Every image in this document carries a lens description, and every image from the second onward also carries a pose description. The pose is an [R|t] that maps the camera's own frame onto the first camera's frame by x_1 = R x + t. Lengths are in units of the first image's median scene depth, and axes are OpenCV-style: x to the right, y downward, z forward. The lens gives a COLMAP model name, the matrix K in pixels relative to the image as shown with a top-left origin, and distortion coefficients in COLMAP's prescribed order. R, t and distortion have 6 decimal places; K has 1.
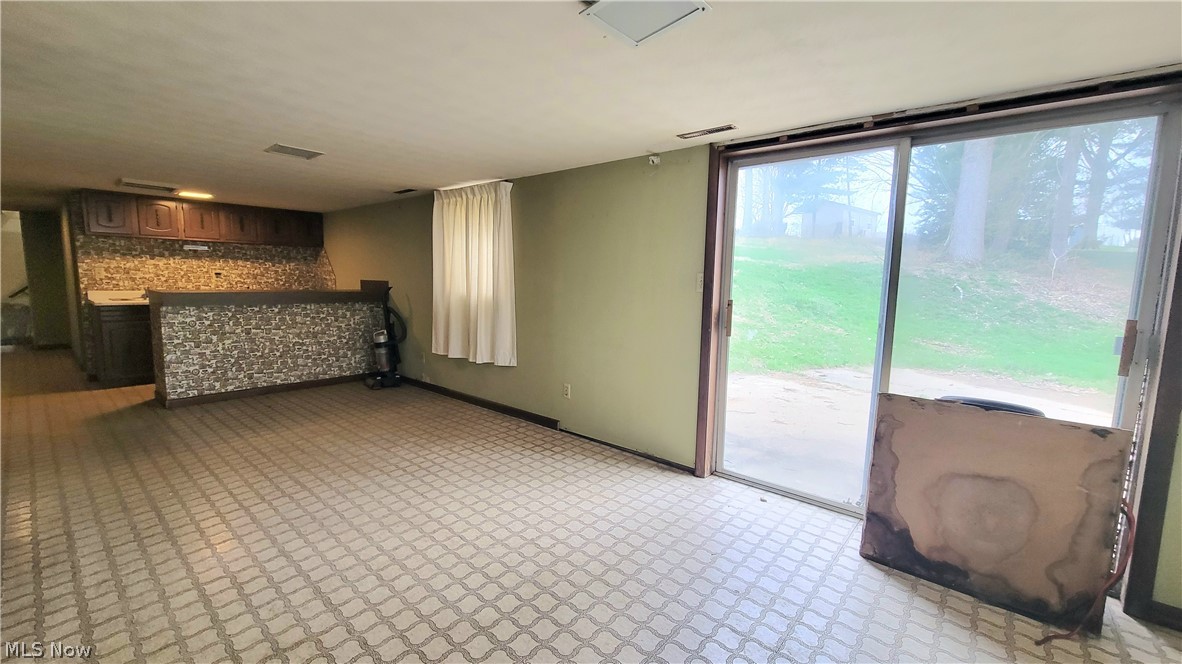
lens RADIAL K [[479.5, 0, 590.0], [0, 479.5, 330.0], [0, 0, 1]] dist [0.000946, 0.000074]
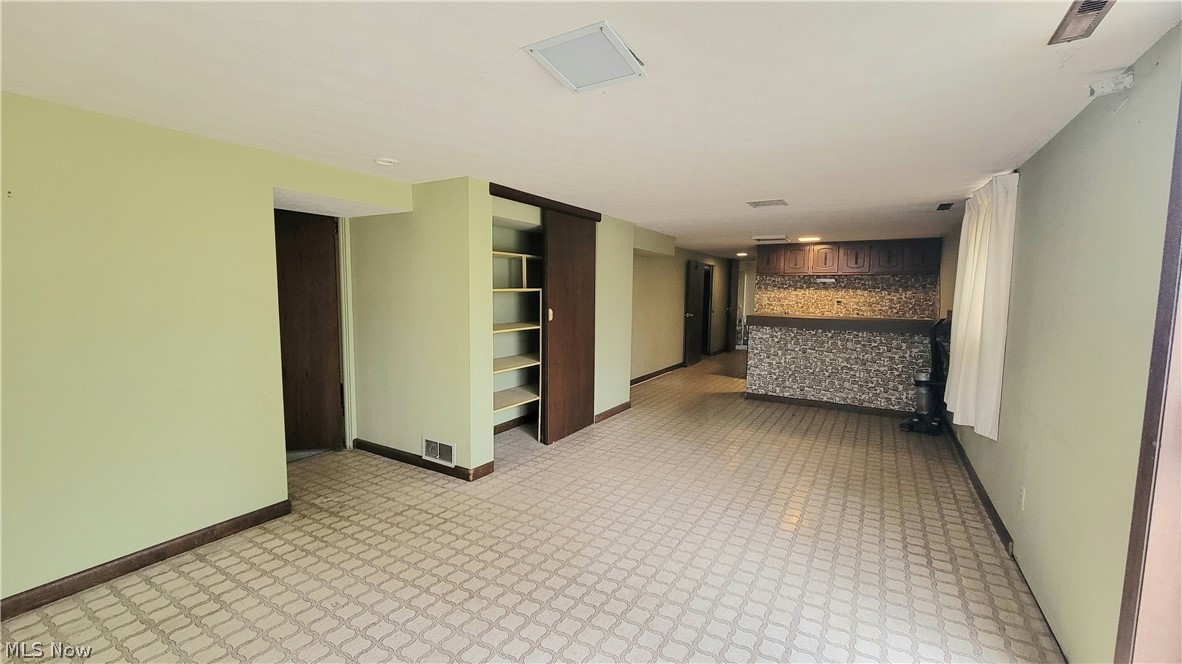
lens RADIAL K [[479.5, 0, 591.4], [0, 479.5, 333.1], [0, 0, 1]] dist [0.000946, 0.000074]
pose [[0.171605, 0.070595, -0.982633, 0.368488], [-0.117030, 0.991827, 0.050818, -0.039500], [0.978190, 0.106277, 0.178464, 0.272427]]
